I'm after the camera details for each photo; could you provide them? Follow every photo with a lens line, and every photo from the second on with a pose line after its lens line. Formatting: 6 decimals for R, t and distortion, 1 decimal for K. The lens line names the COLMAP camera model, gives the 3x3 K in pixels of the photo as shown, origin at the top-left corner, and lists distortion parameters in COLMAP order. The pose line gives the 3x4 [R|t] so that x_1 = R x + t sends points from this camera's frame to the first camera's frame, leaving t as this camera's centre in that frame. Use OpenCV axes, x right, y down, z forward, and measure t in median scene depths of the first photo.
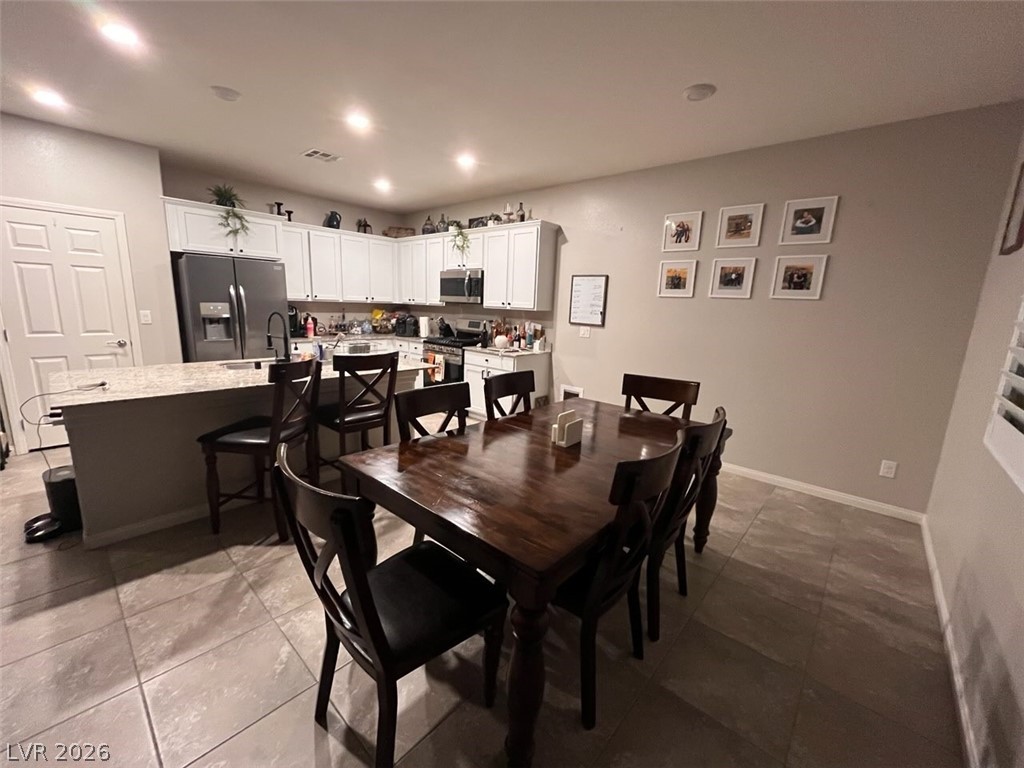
lens RADIAL K [[413.1, 0, 514.8], [0, 413.1, 387.7], [0, 0, 1]] dist [-0.006755, -0.000663]
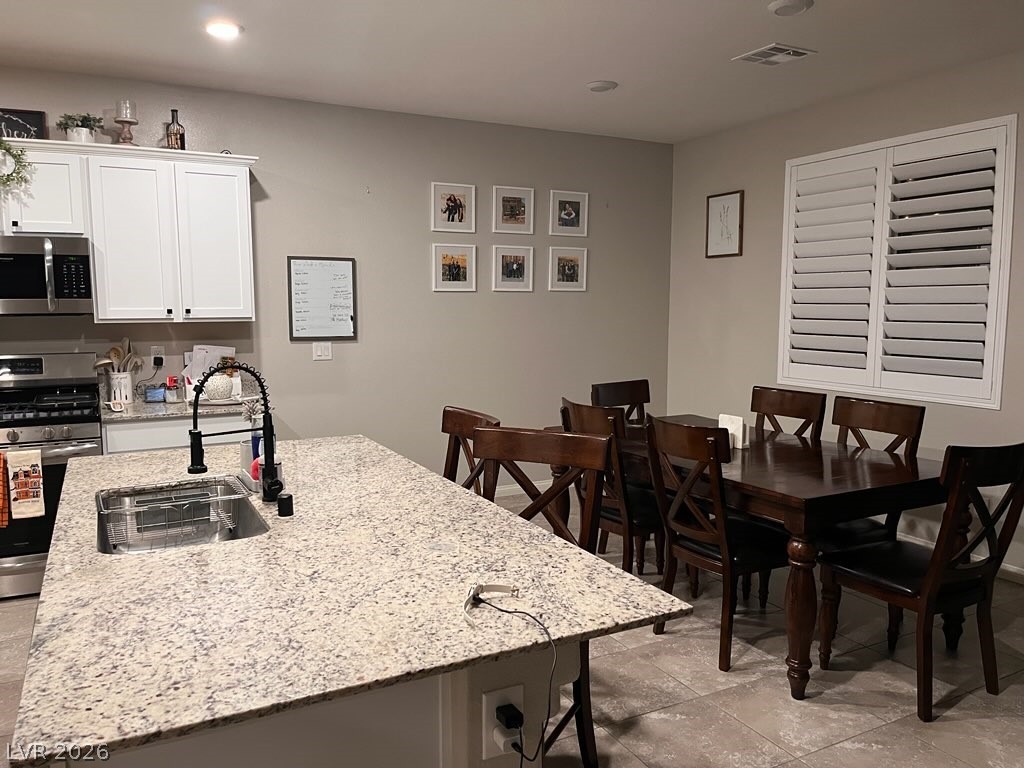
lens RADIAL K [[773.1, 0, 514.7], [0, 773.1, 390.5], [0, 0, 1]] dist [0.053489, -0.079502]
pose [[0.358873, -0.140323, 0.922778, -0.914402], [0.205866, 0.976188, 0.068382, -0.117878], [-0.910401, 0.165428, 0.379215, 0.395375]]
